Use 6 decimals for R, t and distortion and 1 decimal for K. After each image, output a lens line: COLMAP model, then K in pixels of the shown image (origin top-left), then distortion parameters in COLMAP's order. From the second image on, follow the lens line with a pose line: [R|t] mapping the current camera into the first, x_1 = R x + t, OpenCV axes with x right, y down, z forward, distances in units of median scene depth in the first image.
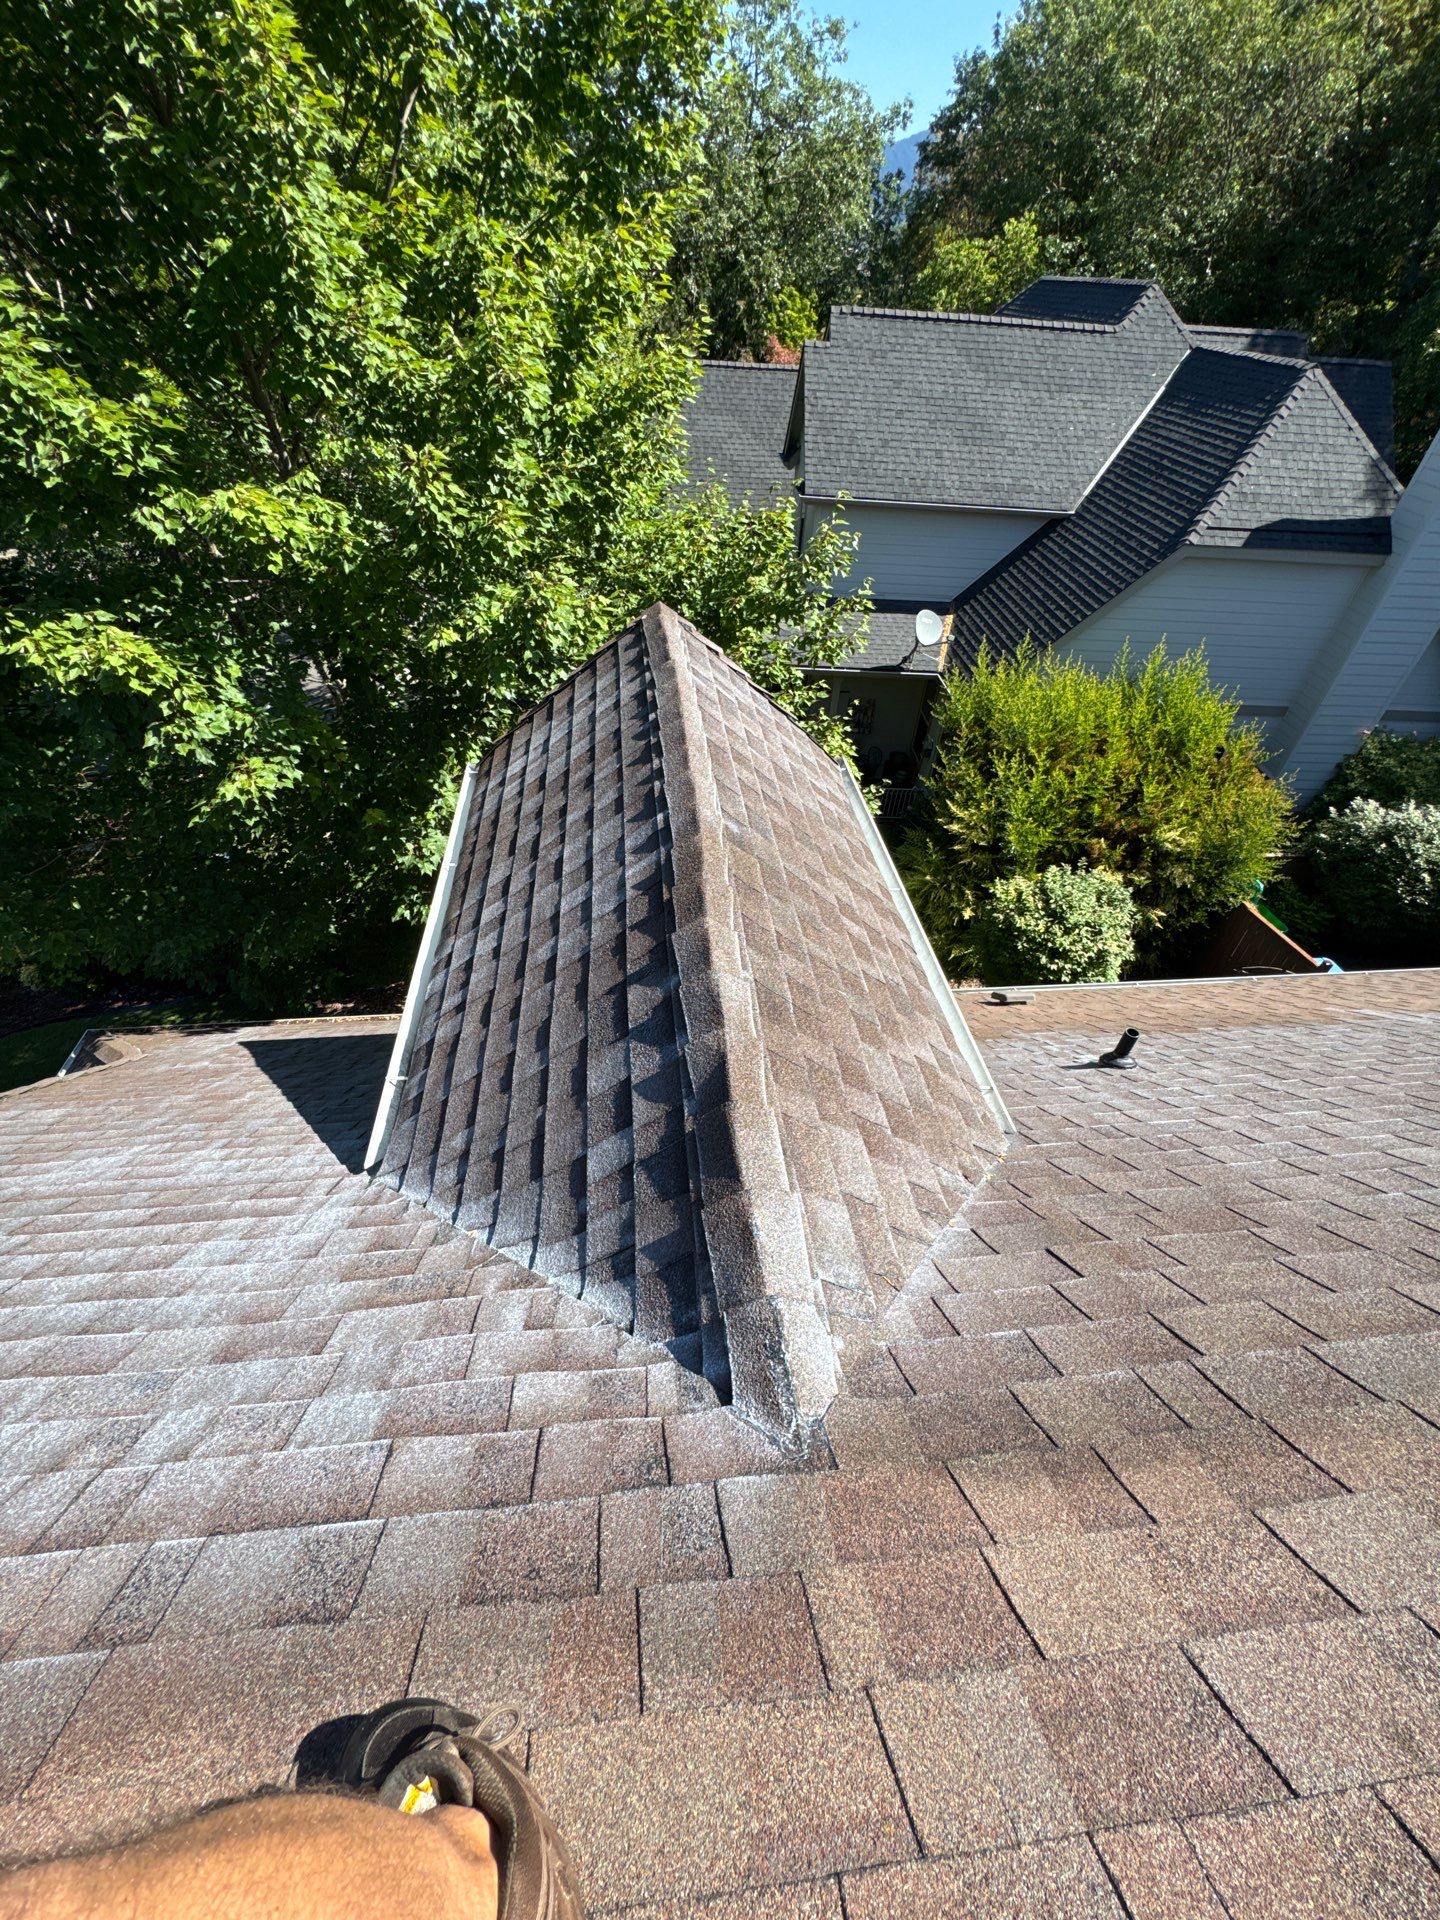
lens RADIAL K [[764.3, 0, 722.1], [0, 764.3, 957.8], [0, 0, 1]] dist [-0.003083, 0.000121]
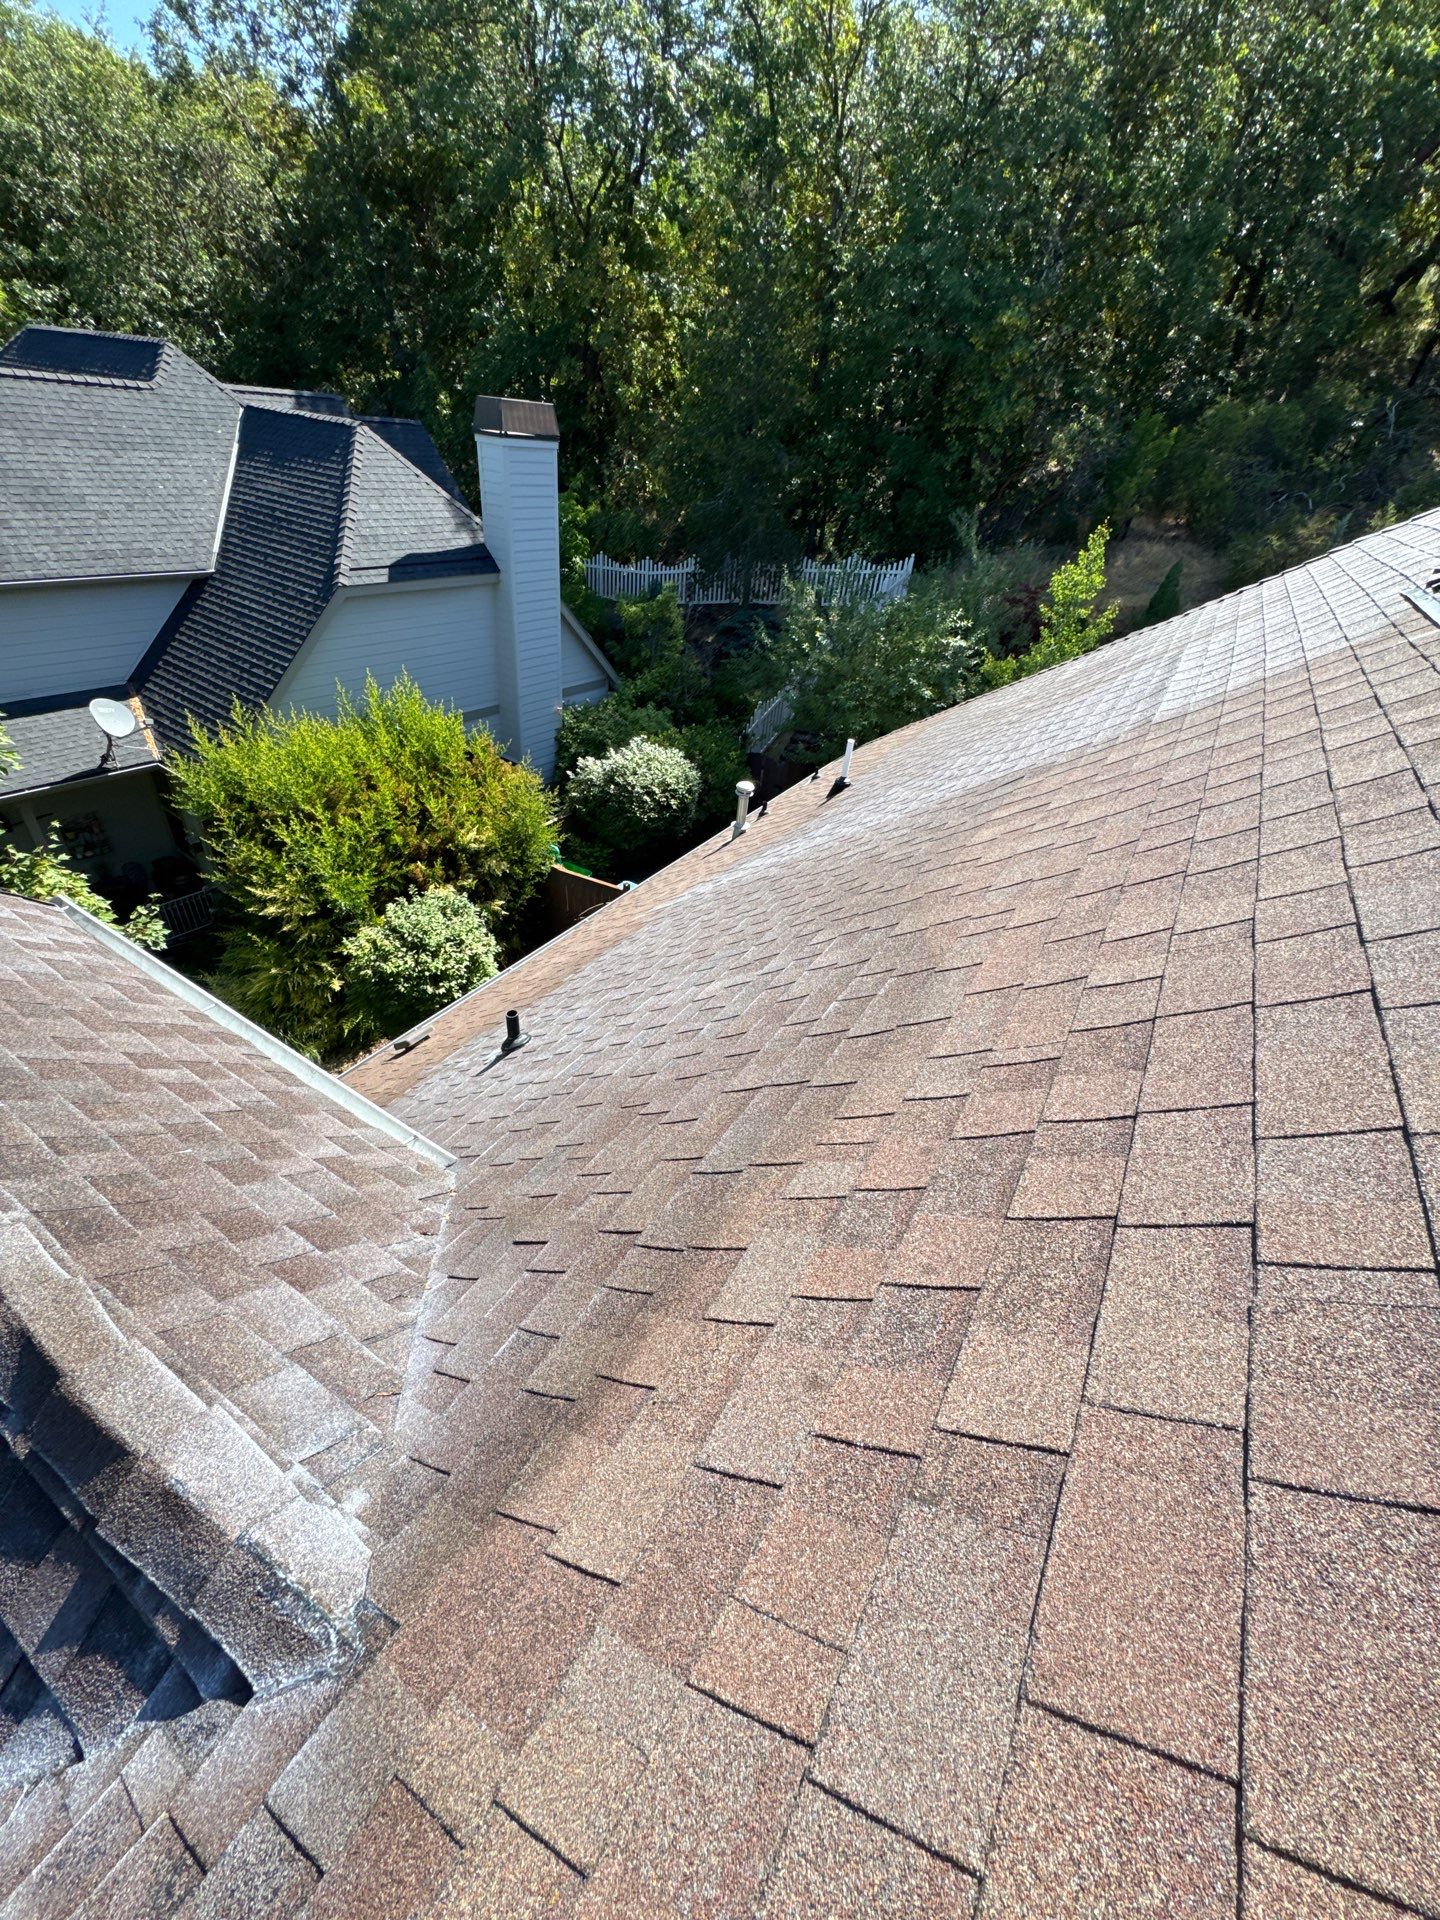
lens RADIAL K [[764.3, 0, 722.1], [0, 764.3, 957.8], [0, 0, 1]] dist [-0.003083, 0.000121]
pose [[0.612927, -0.446163, 0.652118, 0.015065], [0.477511, 0.866716, 0.144172, 0.004953], [-0.629526, 0.223027, 0.744282, -0.006468]]
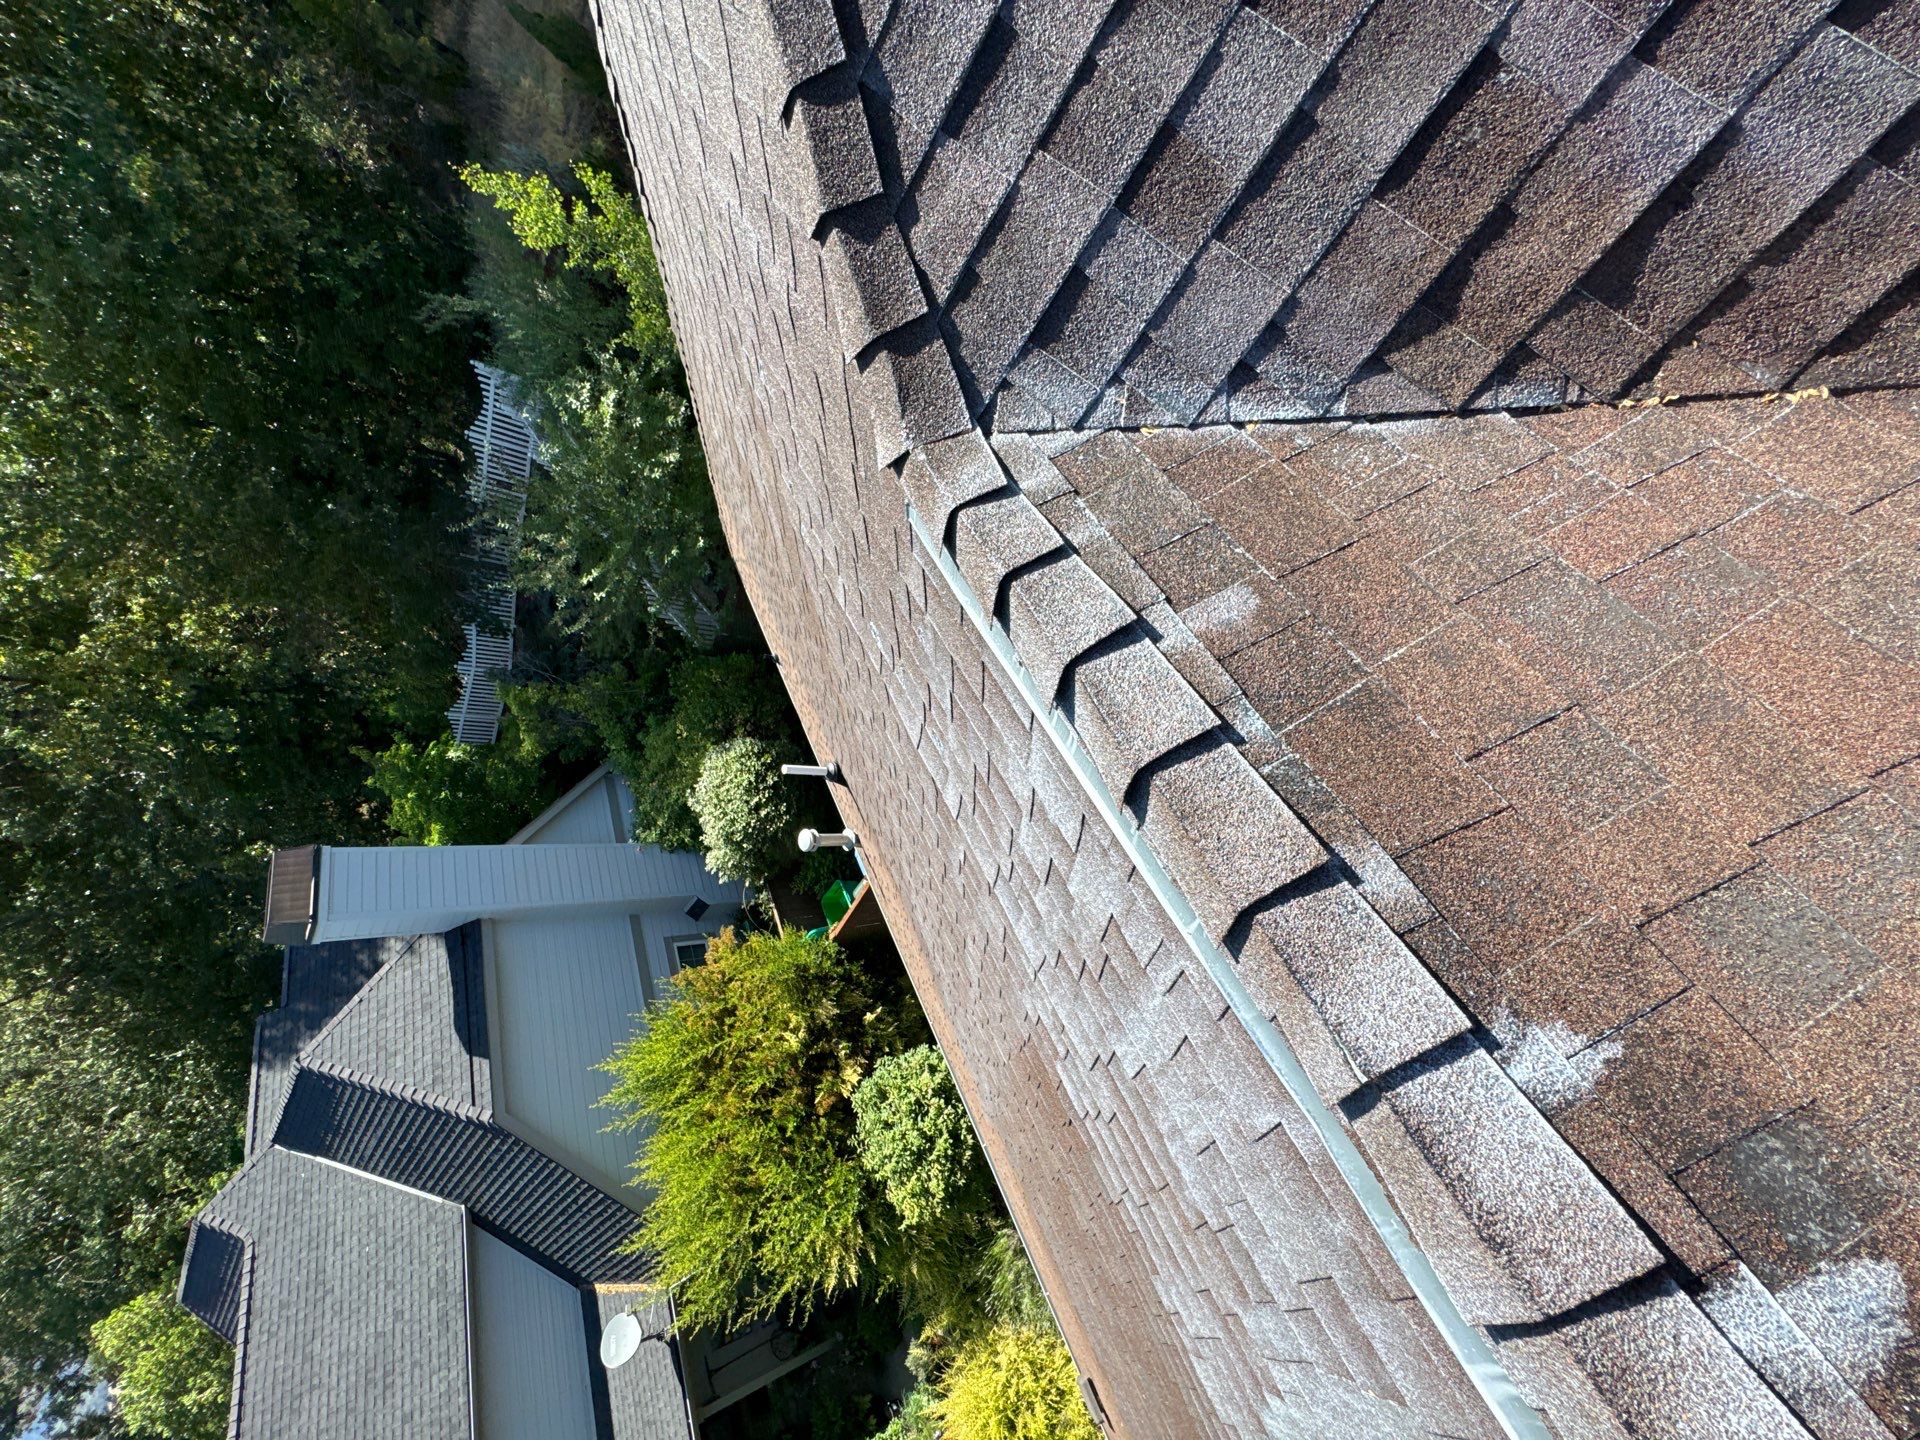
lens RADIAL K [[767.4, 0, 957.4], [0, 767.4, 712.7], [0, 0, 1]] dist [-0.001578, -0.000152]
pose [[-0.393673, -0.796872, 0.458276, 0.378479], [0.918552, -0.360429, 0.162333, 0.030489], [0.035817, 0.484857, 0.873860, -0.088208]]
